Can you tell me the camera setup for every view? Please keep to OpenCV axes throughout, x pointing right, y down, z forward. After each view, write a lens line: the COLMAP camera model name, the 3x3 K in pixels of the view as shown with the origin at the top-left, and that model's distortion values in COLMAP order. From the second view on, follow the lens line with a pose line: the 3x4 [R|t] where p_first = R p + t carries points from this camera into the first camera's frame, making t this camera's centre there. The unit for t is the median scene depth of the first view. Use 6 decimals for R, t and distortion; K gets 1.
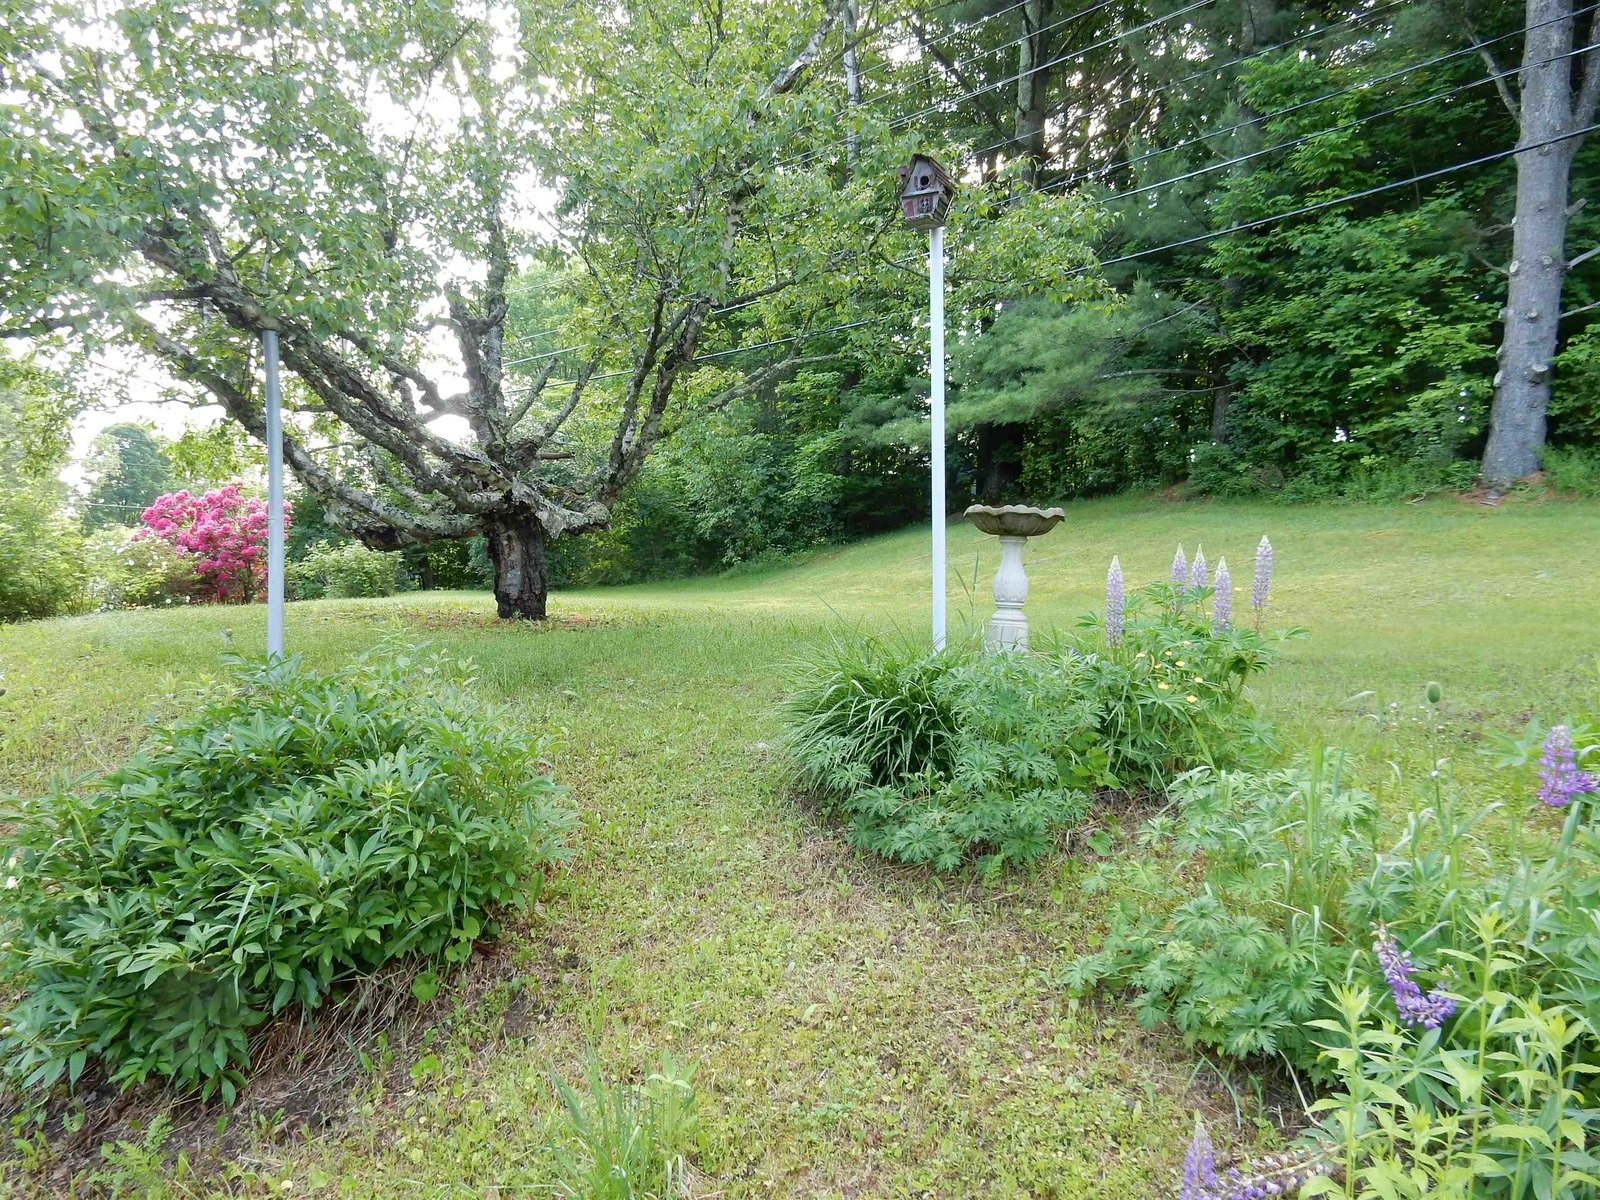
lens RADIAL K [[1192.7, 0, 800.0], [0, 1192.7, 600.0], [0, 0, 1]] dist [-0.006070, -0.002716]
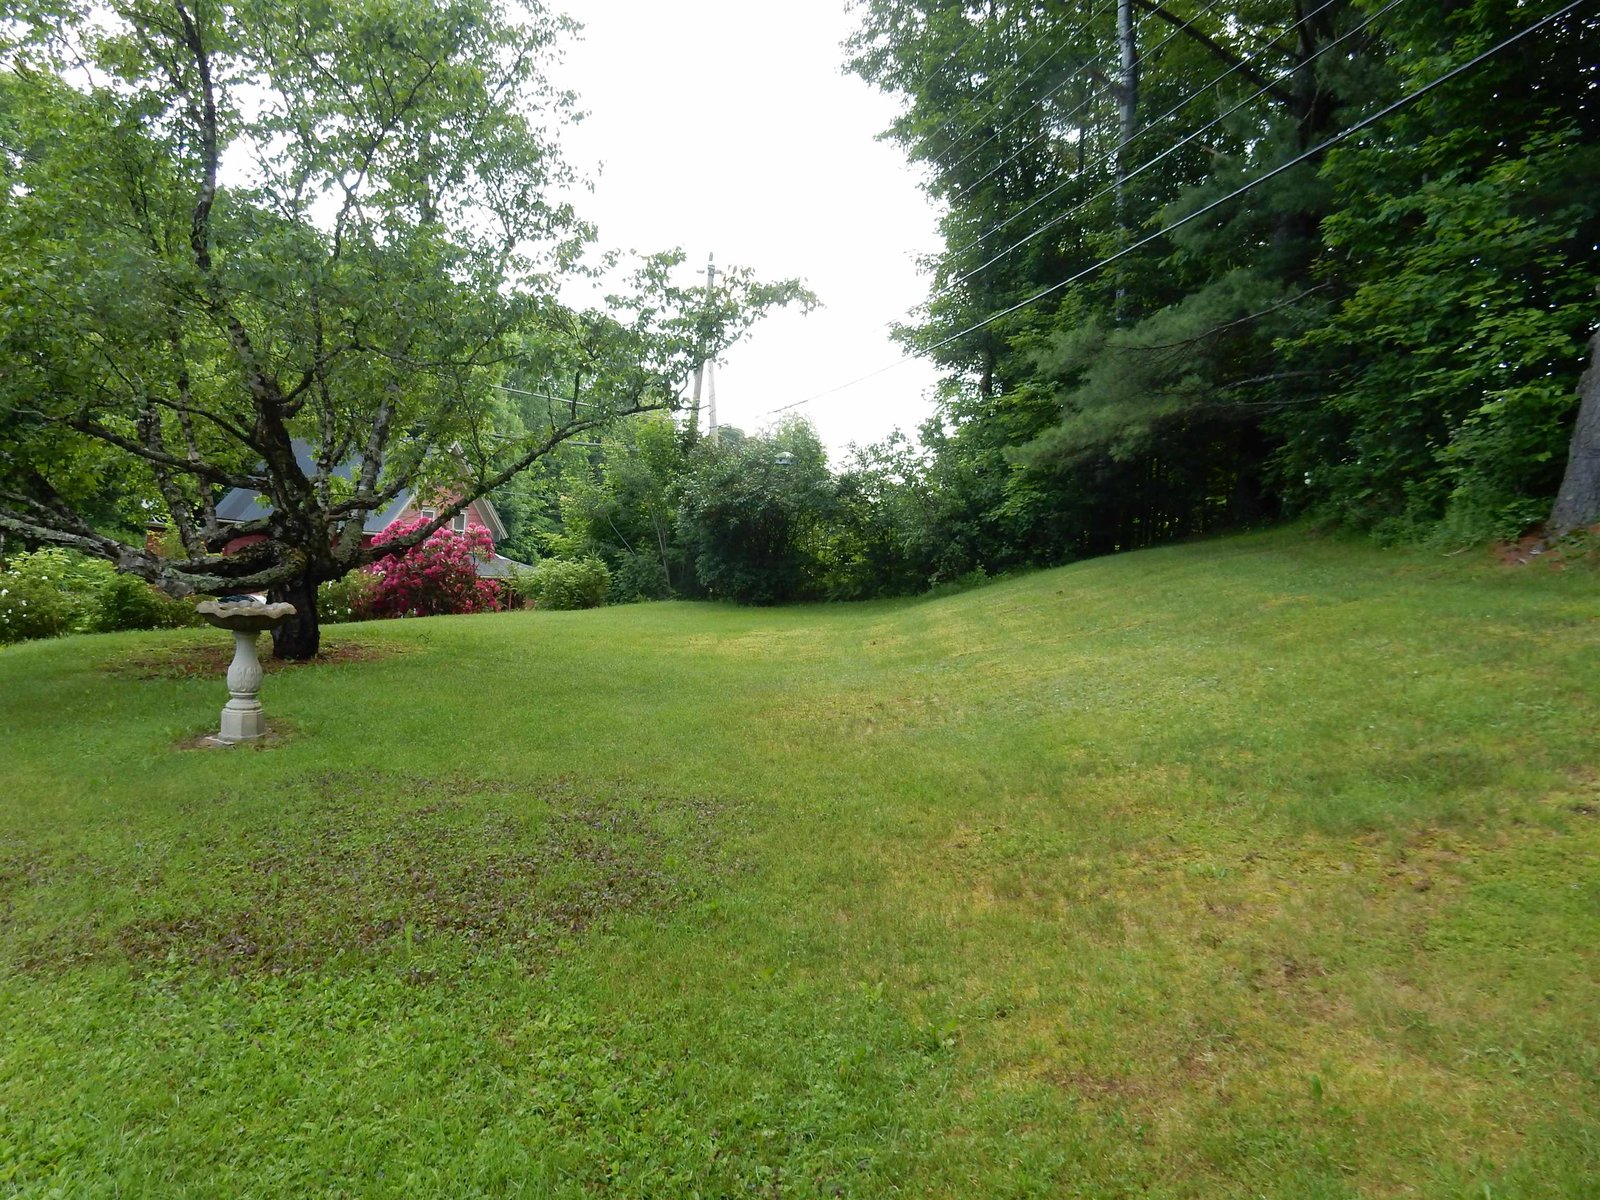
lens RADIAL K [[1192.7, 0, 800.0], [0, 1192.7, 600.0], [0, 0, 1]] dist [-0.006070, -0.002716]
pose [[0.899279, 0.031726, -0.436223, 0.446507], [-0.025593, 0.999474, 0.019930, -0.055041], [0.436626, -0.006759, 0.899618, 0.144615]]
